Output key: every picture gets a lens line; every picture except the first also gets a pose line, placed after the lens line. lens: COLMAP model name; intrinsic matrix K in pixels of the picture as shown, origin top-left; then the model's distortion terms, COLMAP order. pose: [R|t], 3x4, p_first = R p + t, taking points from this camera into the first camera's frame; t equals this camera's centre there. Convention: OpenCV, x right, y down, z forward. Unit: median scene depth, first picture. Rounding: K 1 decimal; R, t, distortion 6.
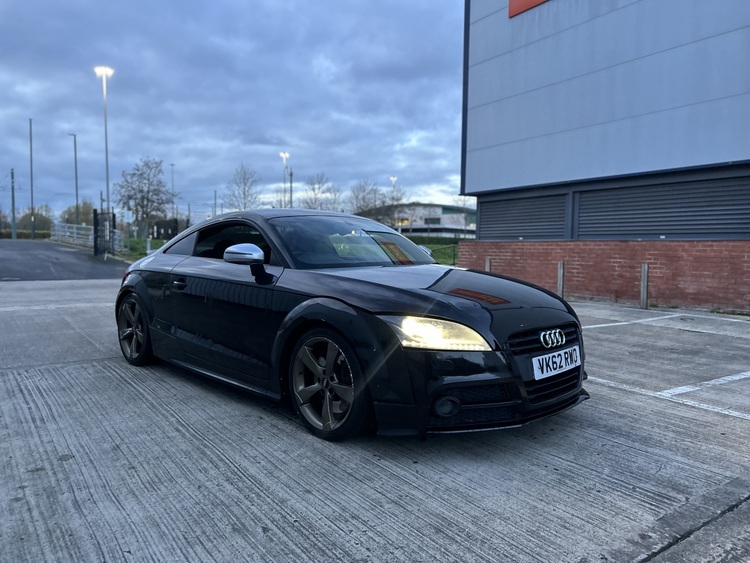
lens RADIAL K [[563.5, 0, 377.4], [0, 563.5, 281.8], [0, 0, 1]] dist [0.048759, -0.045181]
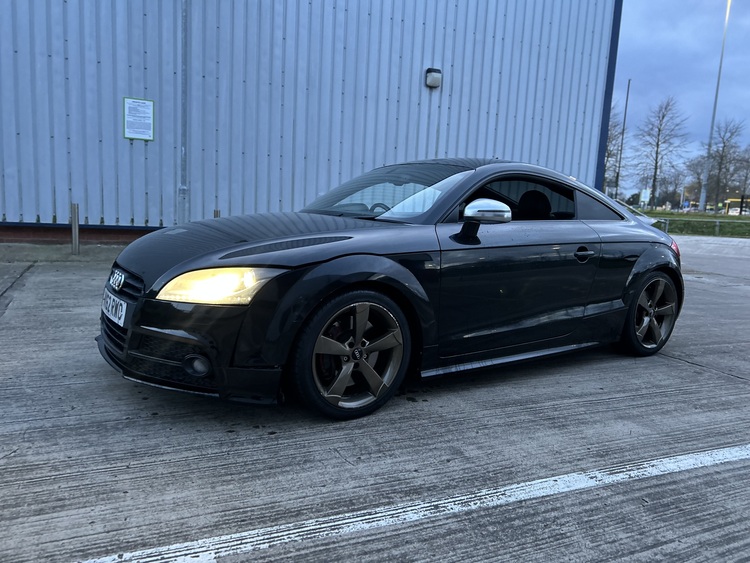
lens RADIAL K [[563.5, 0, 374.3], [0, 563.5, 274.2], [0, 0, 1]] dist [0.048759, -0.045181]
pose [[-0.197786, 0.108884, -0.974179, 0.981616], [-0.112157, 0.984771, 0.132839, -0.069153], [0.973808, 0.135534, -0.182562, 1.370427]]
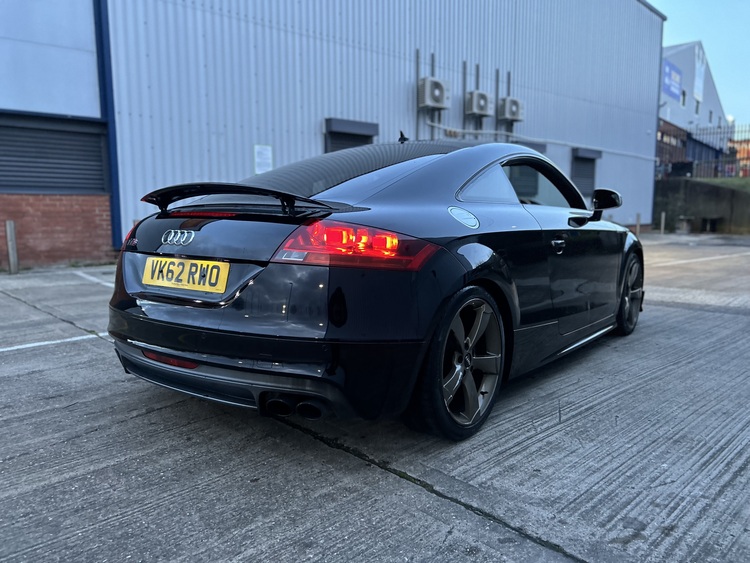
lens RADIAL K [[563.5, 0, 378.0], [0, 563.5, 282.4], [0, 0, 1]] dist [0.048759, -0.045181]
pose [[-0.126776, -0.130955, 0.983249, -1.188873], [0.062264, 0.988242, 0.139648, -0.067705], [-0.989975, 0.078925, -0.117131, 1.536075]]
